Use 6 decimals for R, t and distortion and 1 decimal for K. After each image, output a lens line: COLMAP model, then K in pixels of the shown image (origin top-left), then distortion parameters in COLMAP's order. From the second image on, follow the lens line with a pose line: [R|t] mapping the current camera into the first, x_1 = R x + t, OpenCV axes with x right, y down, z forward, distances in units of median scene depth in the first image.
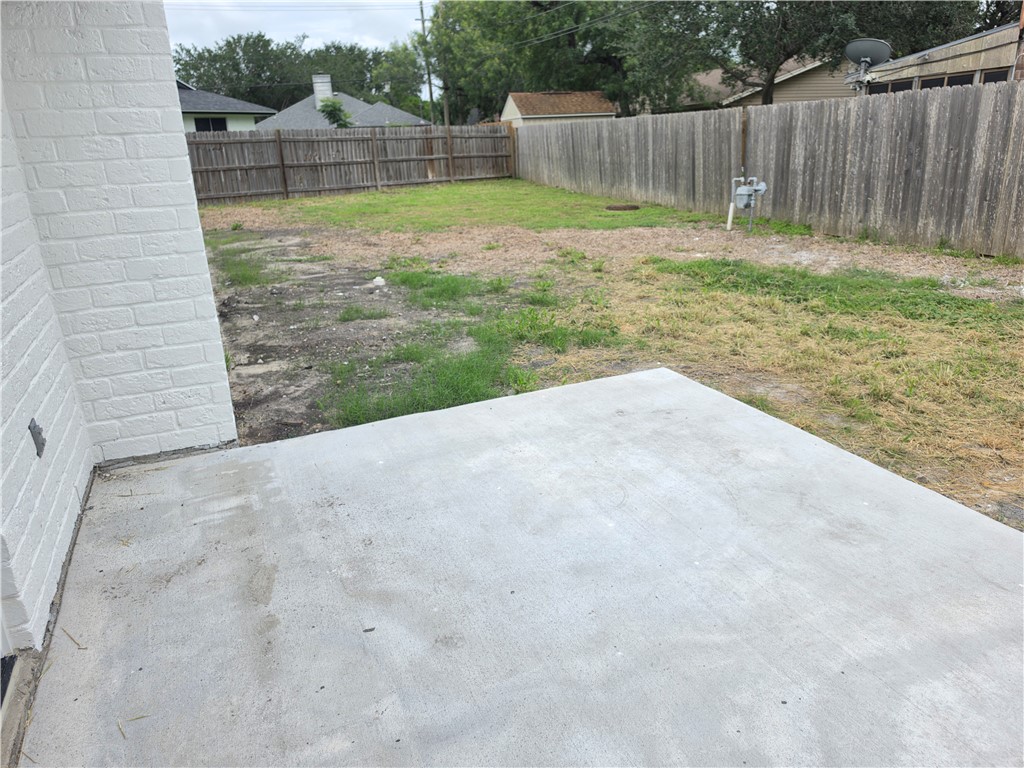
lens RADIAL K [[709.0, 0, 509.9], [0, 709.0, 384.6], [0, 0, 1]] dist [0.047096, -0.053629]
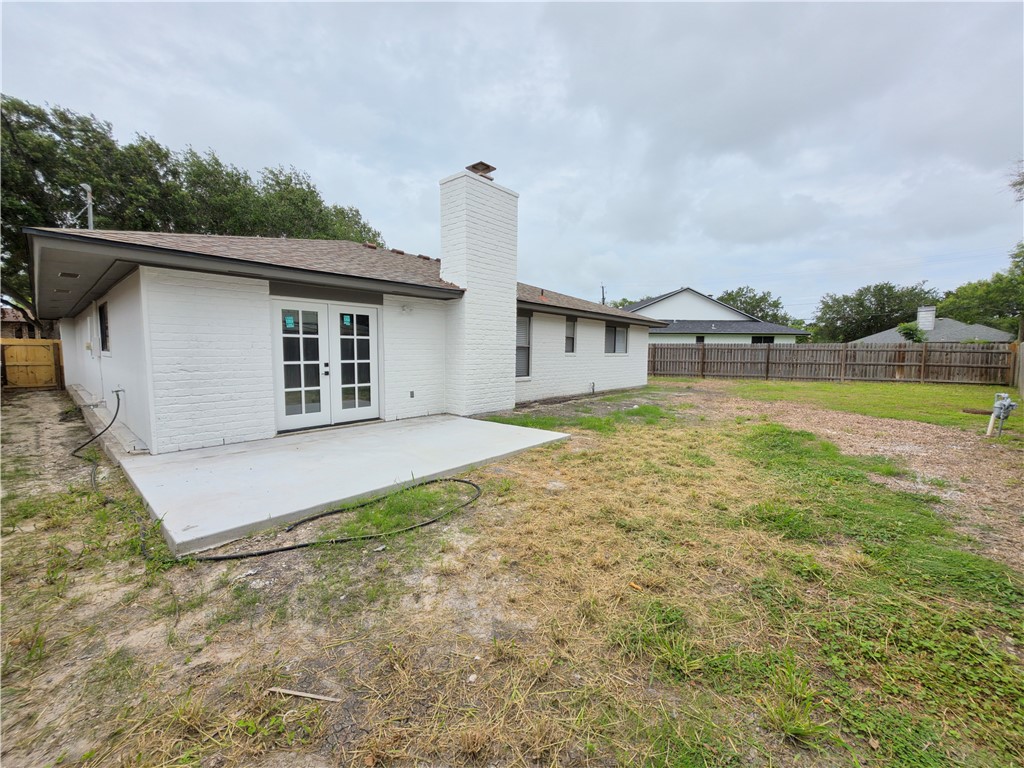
lens RADIAL K [[409.3, 0, 505.3], [0, 409.3, 389.4], [0, 0, 1]] dist [-0.004606, 0.000981]
pose [[0.432552, 0.122253, -0.893282, 0.257742], [-0.317756, 0.947865, -0.024143, -0.011947], [0.843759, 0.294289, 0.448848, 0.021613]]
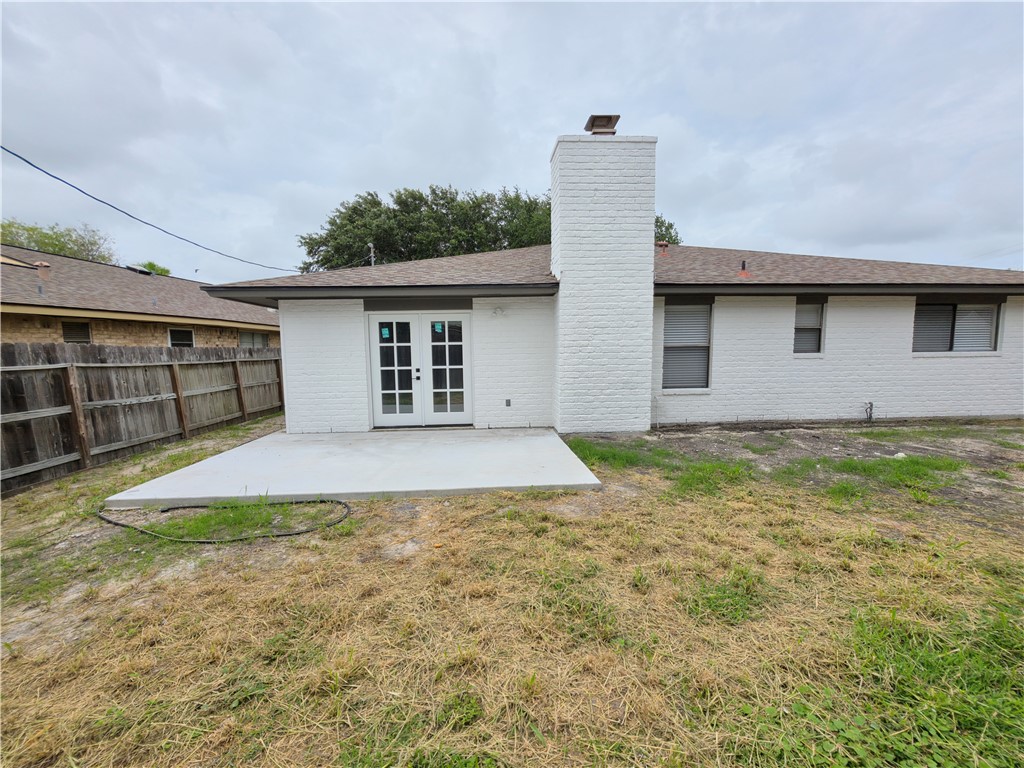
lens RADIAL K [[409.3, 0, 510.6], [0, 409.3, 387.3], [0, 0, 1]] dist [-0.004606, 0.000981]
pose [[-0.331534, 0.127239, -0.934824, 0.213985], [-0.287111, 0.930259, 0.228441, -0.073640], [0.898695, 0.344134, -0.271880, 0.189361]]
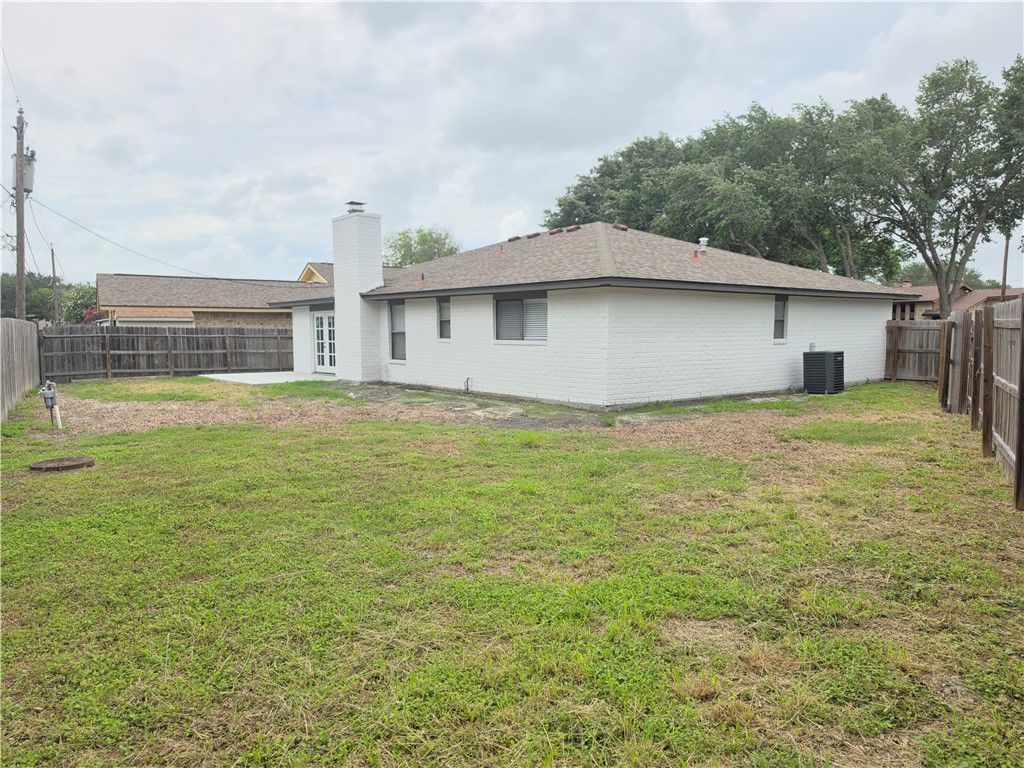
lens RADIAL K [[709.0, 0, 507.9], [0, 709.0, 383.0], [0, 0, 1]] dist [0.047096, -0.053629]
pose [[-0.956322, 0.064134, -0.285194, -0.008482], [-0.057853, 0.914812, 0.399715, -0.356236], [0.286535, 0.398756, -0.871144, 1.000769]]
